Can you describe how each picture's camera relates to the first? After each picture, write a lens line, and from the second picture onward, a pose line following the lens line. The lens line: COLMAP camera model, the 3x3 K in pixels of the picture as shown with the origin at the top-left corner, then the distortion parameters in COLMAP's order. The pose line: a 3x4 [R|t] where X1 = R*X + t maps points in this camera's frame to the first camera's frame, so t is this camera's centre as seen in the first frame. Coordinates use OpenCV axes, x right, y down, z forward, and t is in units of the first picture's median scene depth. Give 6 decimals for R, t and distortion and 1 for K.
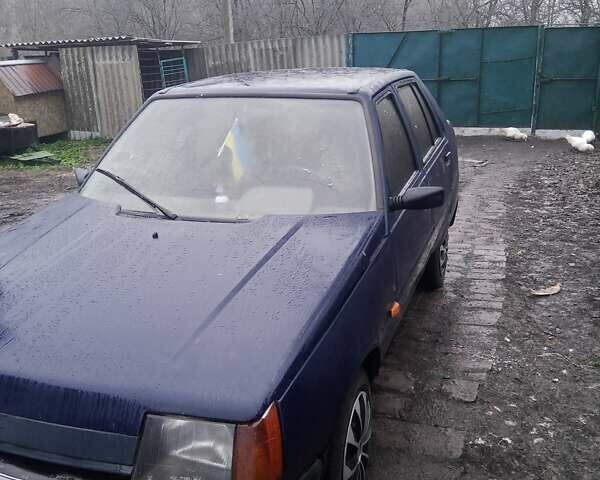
lens RADIAL K [[622.0, 0, 300.0], [0, 622.0, 240.0], [0, 0, 1]] dist [0.135646, -0.293663]
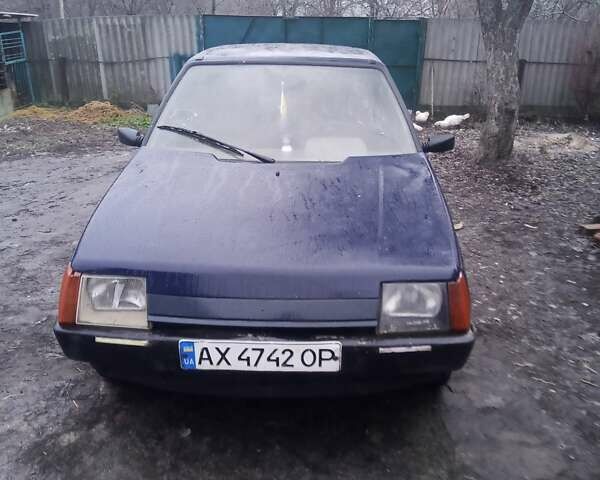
lens RADIAL K [[622.0, 0, 300.0], [0, 622.0, 240.0], [0, 0, 1]] dist [0.135646, -0.293663]
pose [[0.940999, -0.065198, 0.332069, -0.129771], [0.057928, 0.997816, 0.031756, 0.018691], [-0.333414, -0.010647, 0.942721, -0.037959]]
